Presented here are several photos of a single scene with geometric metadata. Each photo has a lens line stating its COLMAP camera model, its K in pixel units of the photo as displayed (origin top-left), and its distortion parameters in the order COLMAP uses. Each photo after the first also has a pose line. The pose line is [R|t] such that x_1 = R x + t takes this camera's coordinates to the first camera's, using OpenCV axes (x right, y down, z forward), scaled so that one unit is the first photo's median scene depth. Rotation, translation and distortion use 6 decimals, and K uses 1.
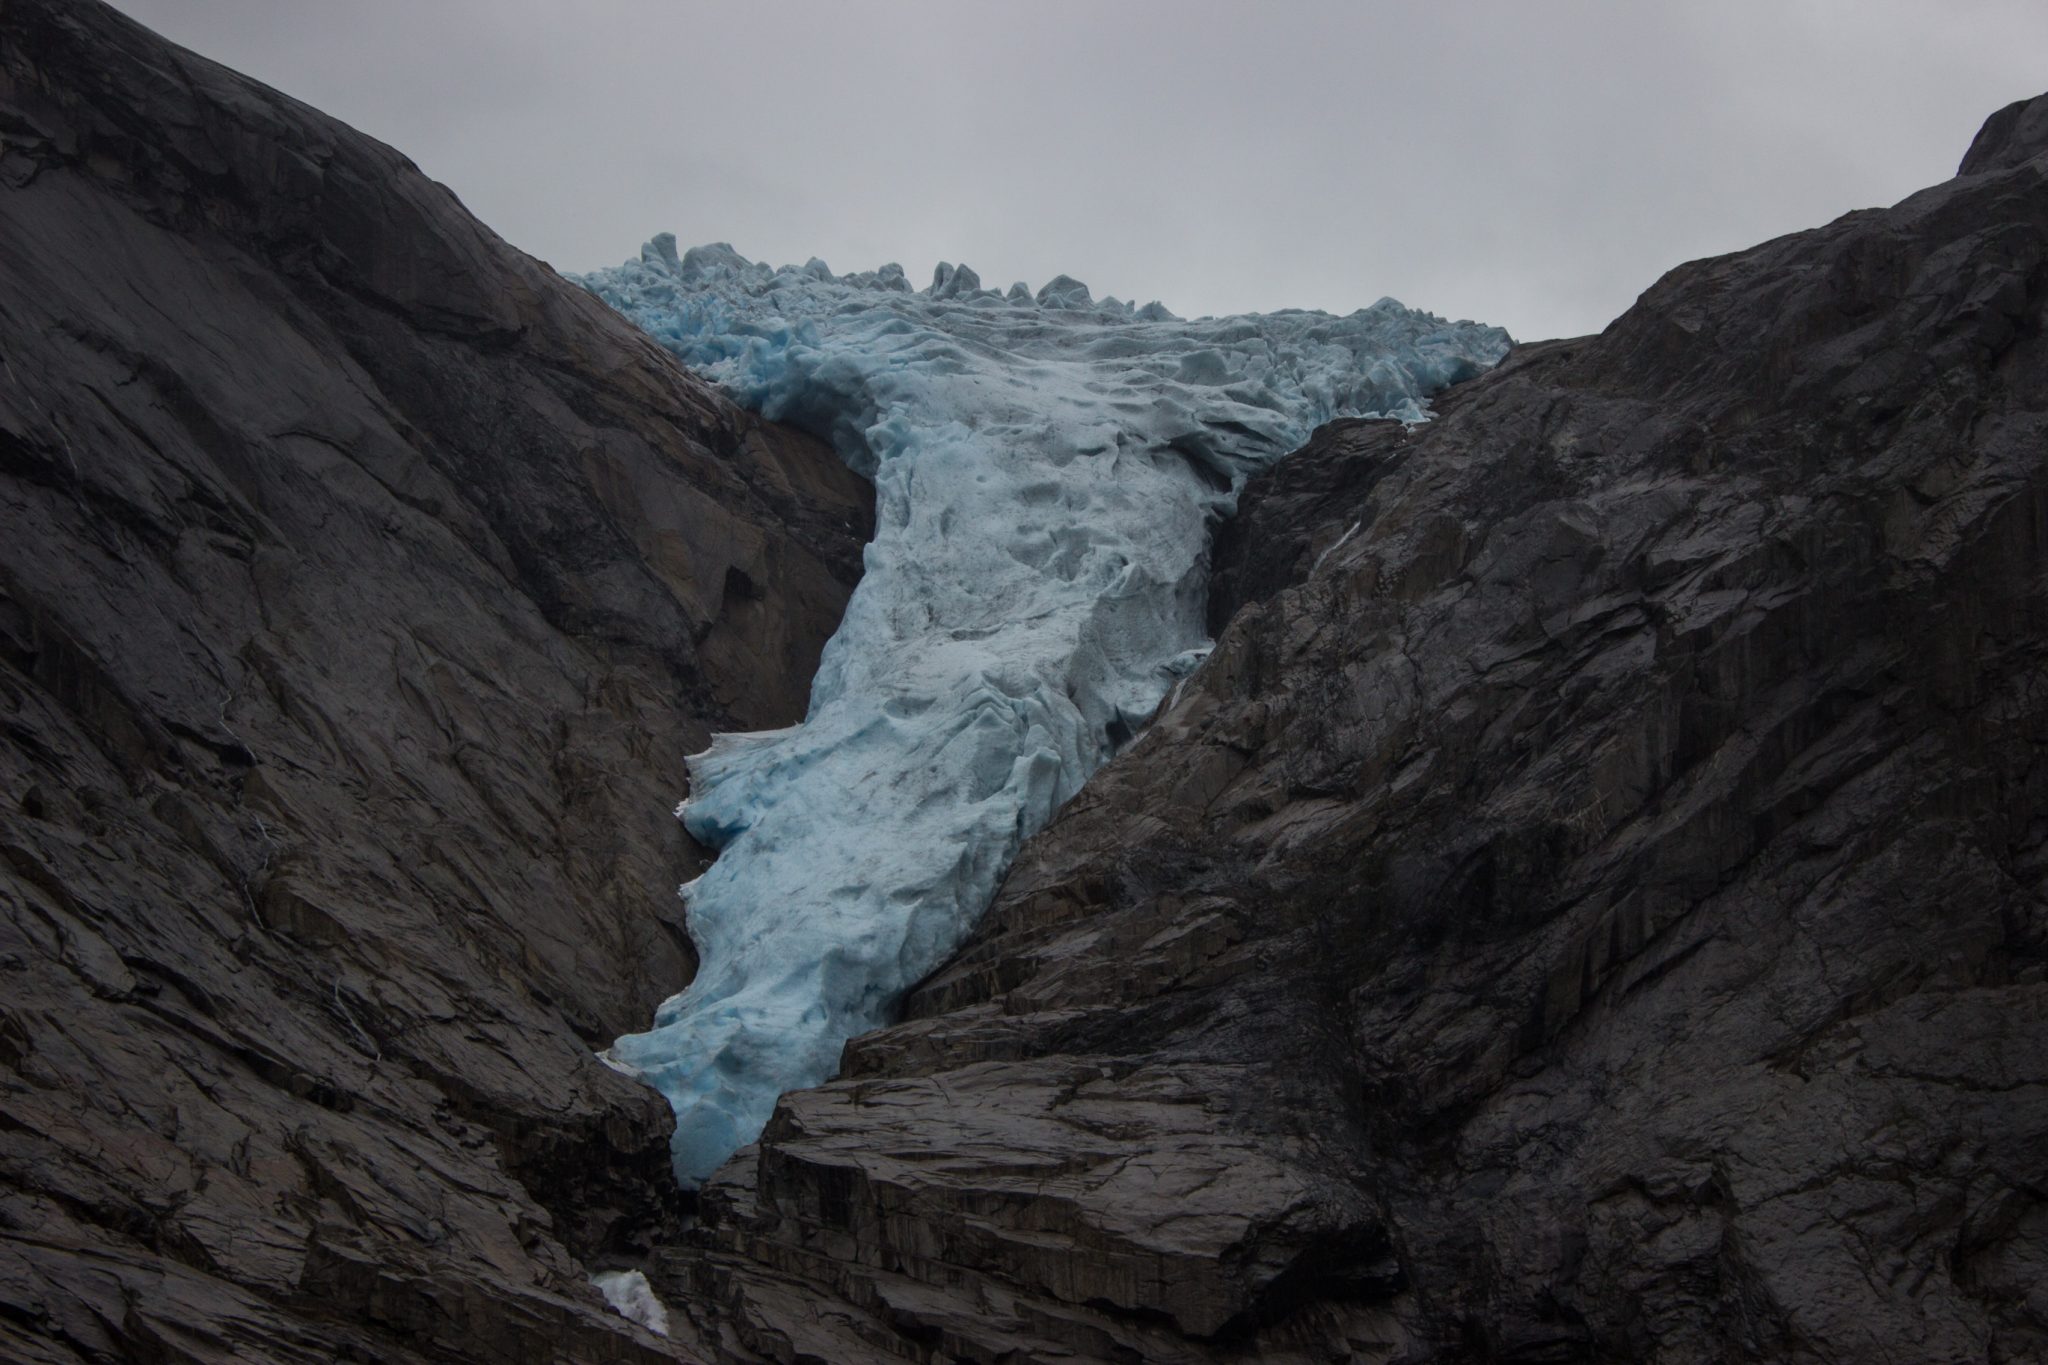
lens RADIAL K [[4855.6, 0, 987.2], [0, 4855.6, 655.6], [0, 0, 1]] dist [0.093681, -0.039876]
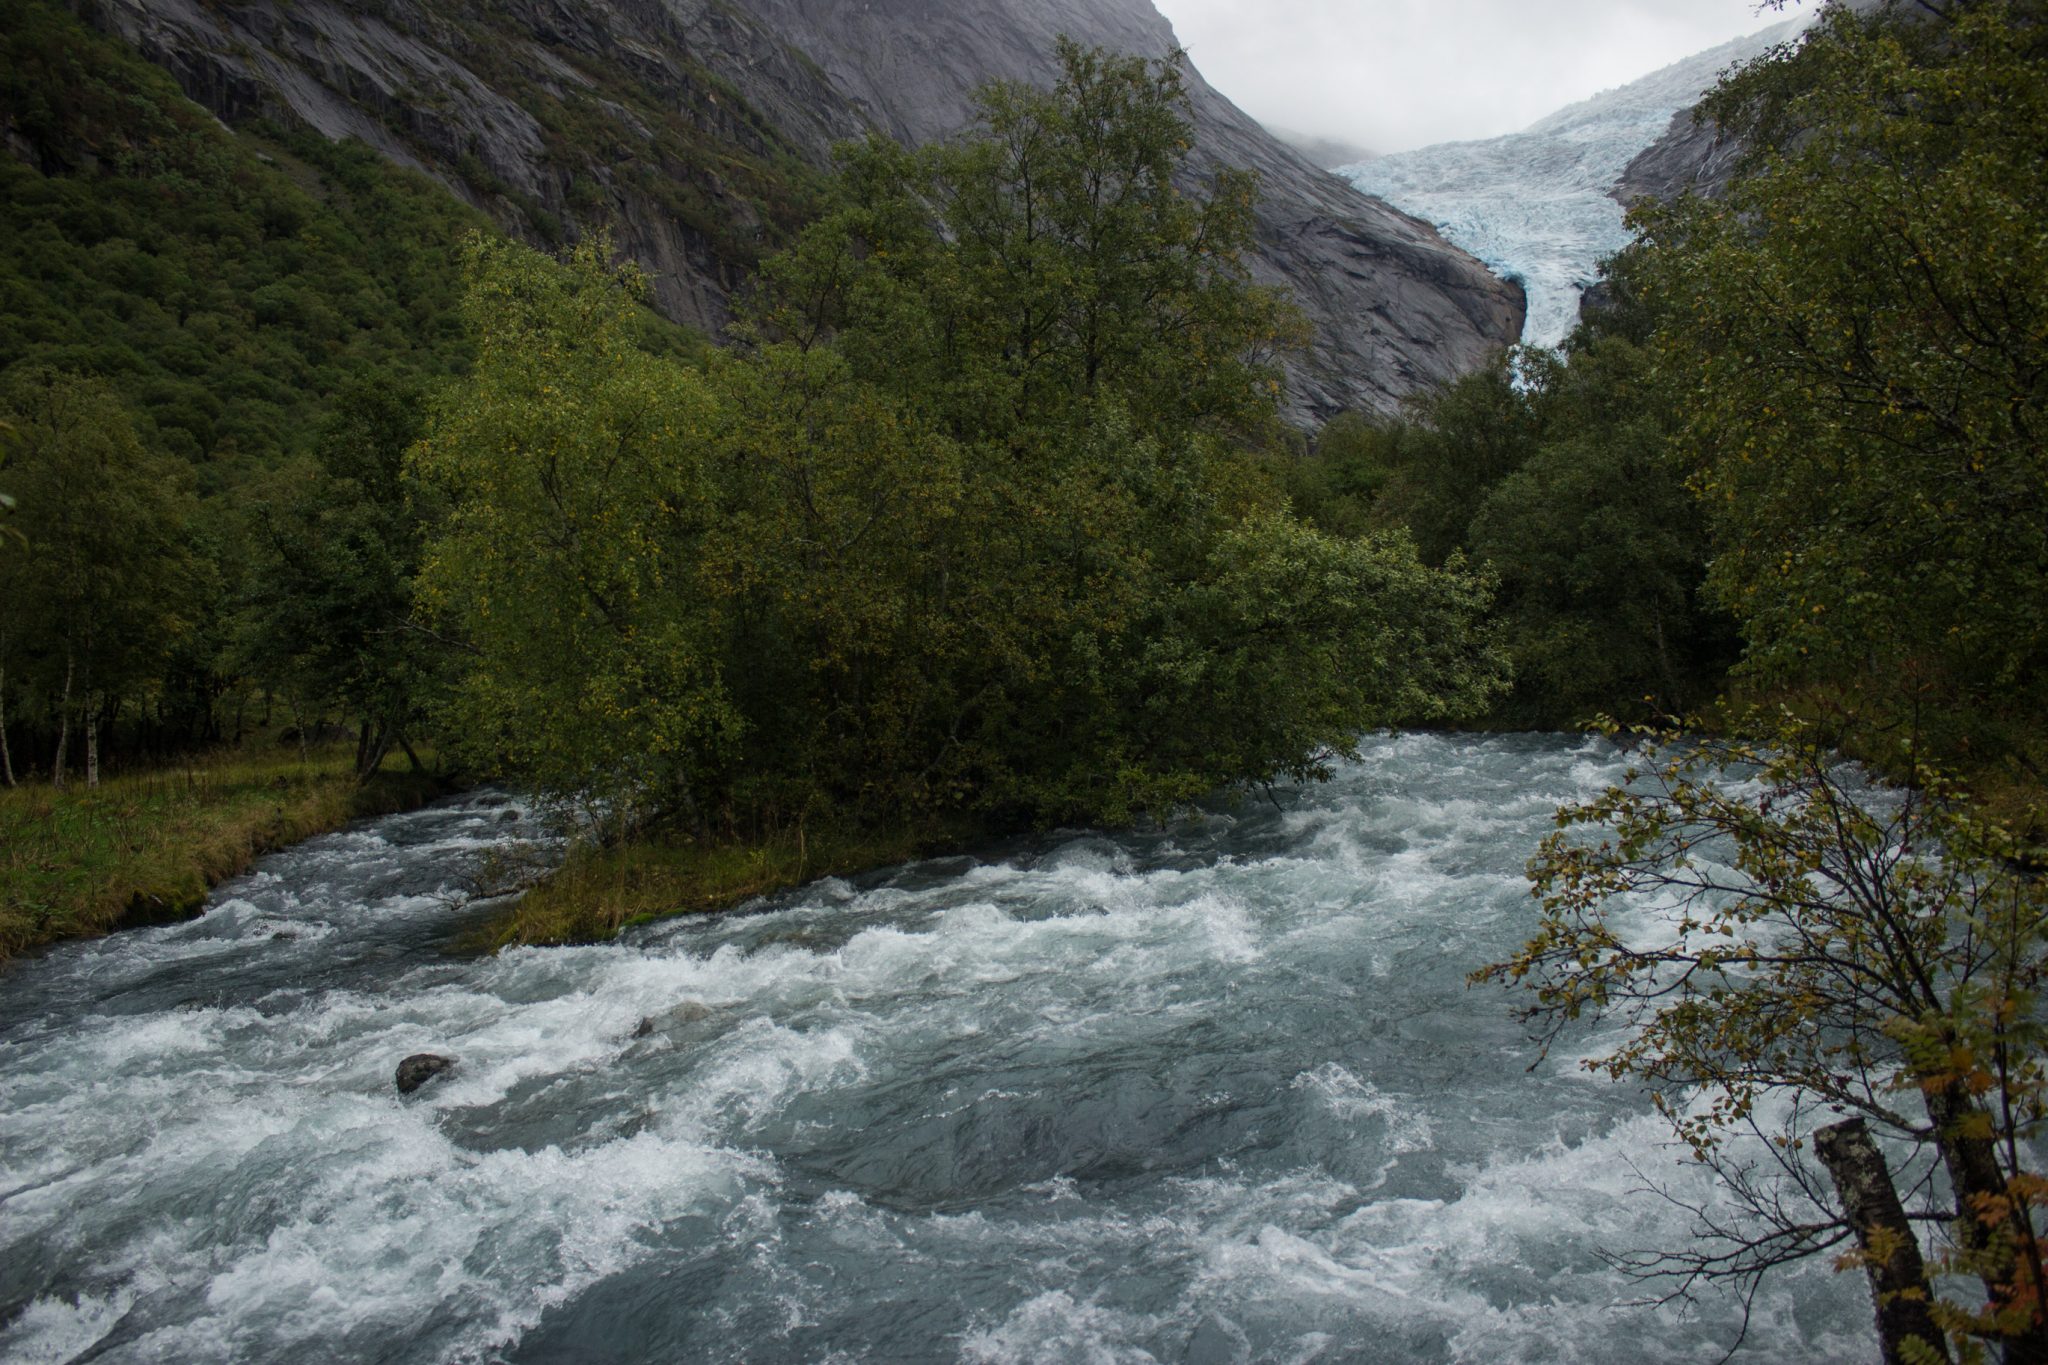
lens RADIAL K [[1691.4, 0, 1004.5], [0, 1691.4, 679.6], [0, 0, 1]] dist [-0.166168, 0.143550]
pose [[0.953578, -0.057938, -0.295520, -0.083997], [0.173087, 0.908479, 0.380404, -0.689461], [0.246434, -0.413896, 0.876334, -1.690551]]
